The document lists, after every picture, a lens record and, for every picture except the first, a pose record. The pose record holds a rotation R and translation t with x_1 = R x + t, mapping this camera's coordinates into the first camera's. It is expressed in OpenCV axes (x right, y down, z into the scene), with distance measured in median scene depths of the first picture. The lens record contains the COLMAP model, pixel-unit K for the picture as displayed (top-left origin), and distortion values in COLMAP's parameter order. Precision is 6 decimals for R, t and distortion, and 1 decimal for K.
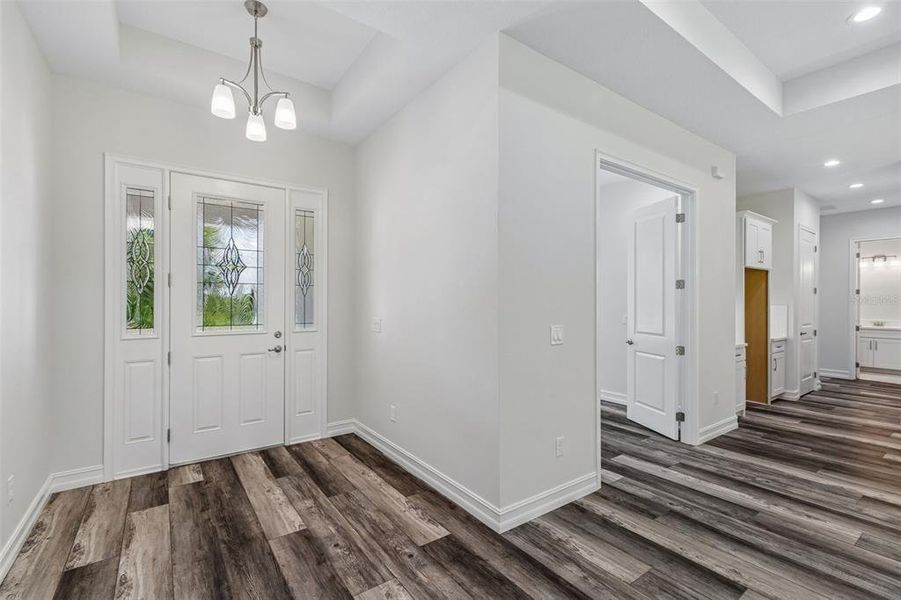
lens RADIAL K [[390.9, 0, 434.9], [0, 390.9, 303.1], [0, 0, 1]] dist [-0.002094, -0.000201]
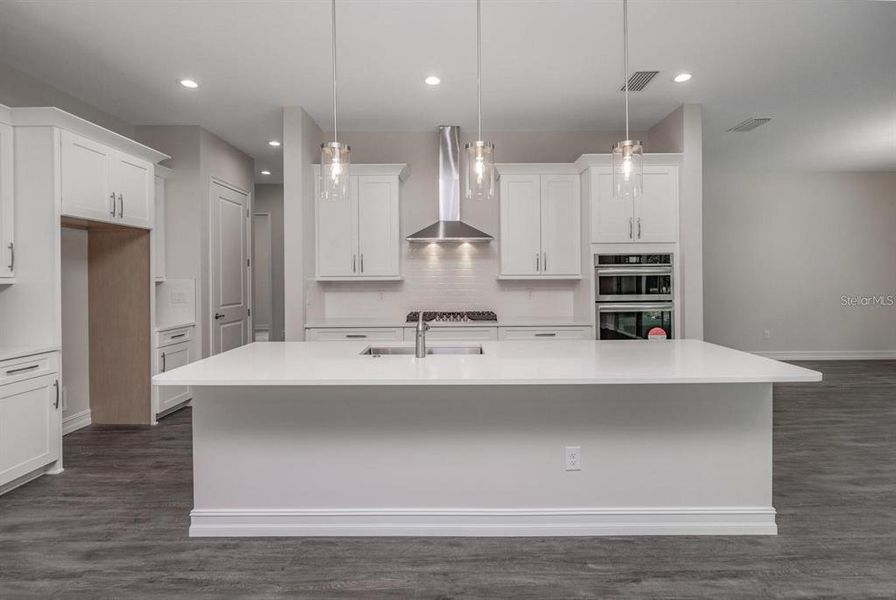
lens RADIAL K [[422.3, 0, 450.4], [0, 422.3, 276.6], [0, 0, 1]] dist [0.000760, -0.000455]
pose [[0.574981, -0.002515, 0.818163, 0.972169], [0.009650, 0.999947, -0.003708, 0.013127], [-0.818110, 0.010028, 0.574975, 0.268229]]
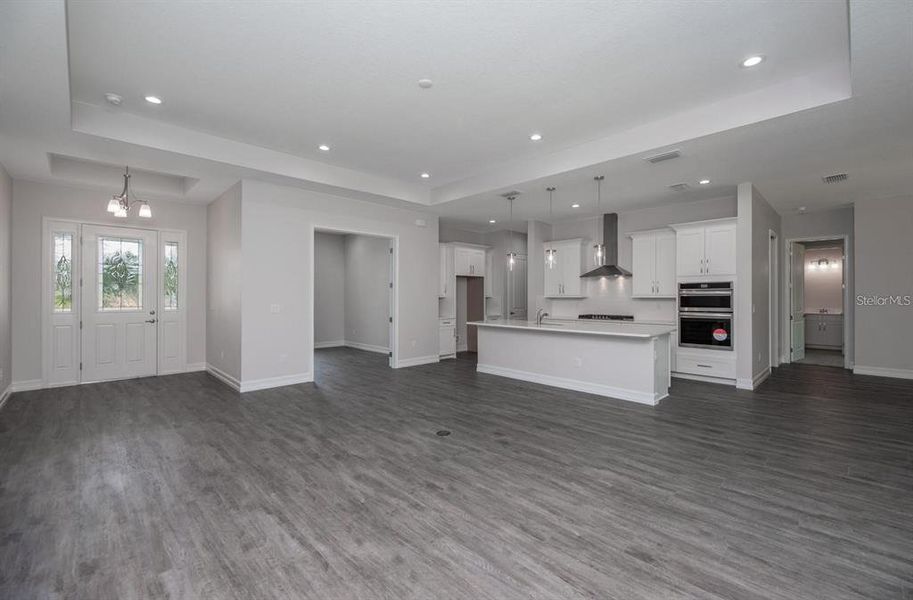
lens RADIAL K [[382.1, 0, 467.1], [0, 382.1, 295.5], [0, 0, 1]] dist [-0.002229, -0.000821]
pose [[0.985617, -0.001145, 0.168993, 0.869786], [0.002056, 0.999984, -0.005220, 0.016464], [-0.168984, 0.005493, 0.985603, -1.159907]]
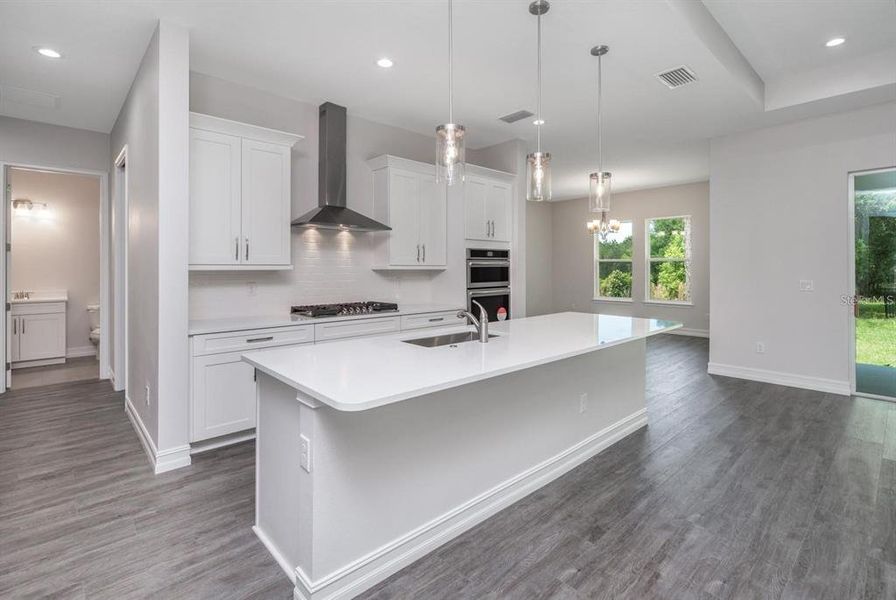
lens RADIAL K [[422.3, 0, 444.4], [0, 422.3, 267.7], [0, 0, 1]] dist [0.000760, -0.000455]
pose [[-0.129057, -0.001872, 0.991635, 0.766790], [0.002852, 0.999993, 0.002259, 0.009891], [-0.991633, 0.003120, -0.129050, 0.953952]]
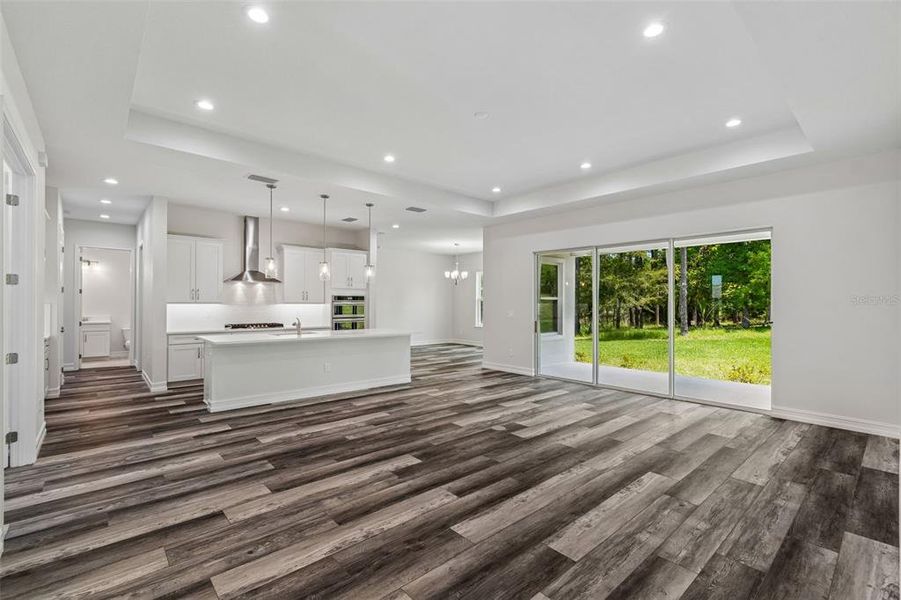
lens RADIAL K [[390.9, 0, 441.6], [0, 390.9, 305.5], [0, 0, 1]] dist [-0.002094, -0.000201]
pose [[-0.116324, -0.005273, 0.993197, -0.381593], [-0.008292, 0.999956, 0.004338, -0.004051], [-0.993177, -0.007731, -0.116363, 0.226054]]
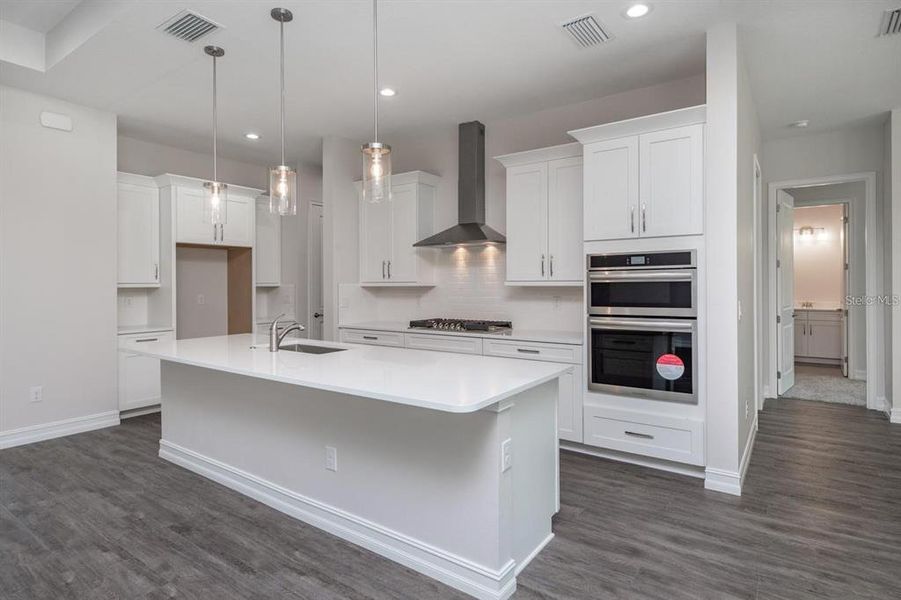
lens RADIAL K [[482.6, 0, 443.1], [0, 482.6, 285.0], [0, 0, 1]] dist [0.006758, -0.001221]
pose [[0.944643, -0.006087, 0.328043, 1.589704], [0.006595, 0.999978, -0.000435, 0.015451], [-0.328033, 0.002574, 0.944663, -0.363502]]
